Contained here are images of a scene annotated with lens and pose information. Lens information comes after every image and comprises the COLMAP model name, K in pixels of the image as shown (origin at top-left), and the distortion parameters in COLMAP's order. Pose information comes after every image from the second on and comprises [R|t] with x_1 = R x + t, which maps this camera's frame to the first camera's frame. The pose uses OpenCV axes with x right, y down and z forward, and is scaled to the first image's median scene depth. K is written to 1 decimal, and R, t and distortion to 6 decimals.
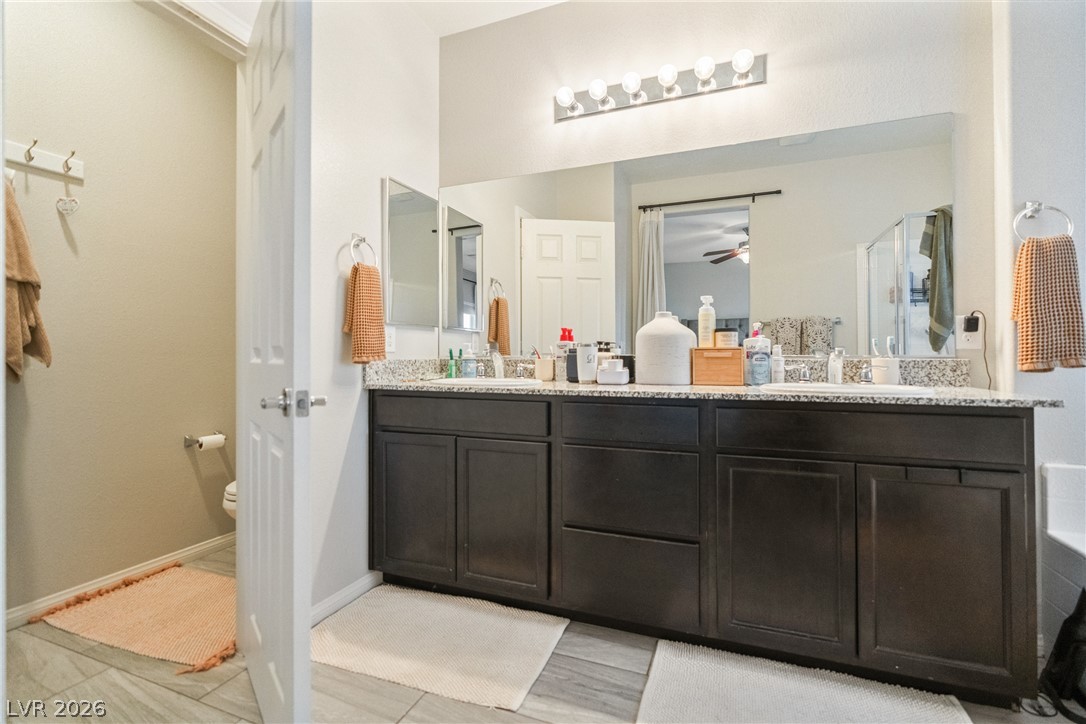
lens RADIAL K [[494.9, 0, 537.1], [0, 494.9, 354.6], [0, 0, 1]] dist [-0.012555, 0.004148]
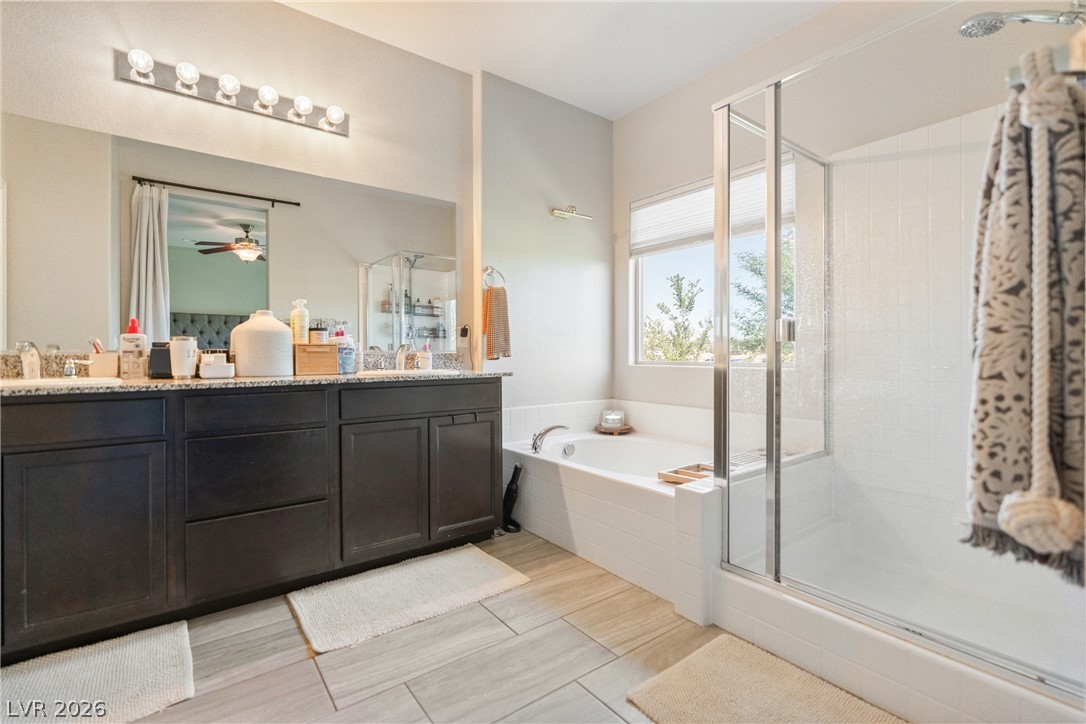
lens RADIAL K [[494.9, 0, 551.5], [0, 494.9, 355.0], [0, 0, 1]] dist [-0.012555, 0.004148]
pose [[0.503510, -0.002929, 0.863984, -0.419563], [-0.000177, 0.999994, 0.003493, 0.009890], [-0.863989, -0.001912, 0.503506, -0.116783]]
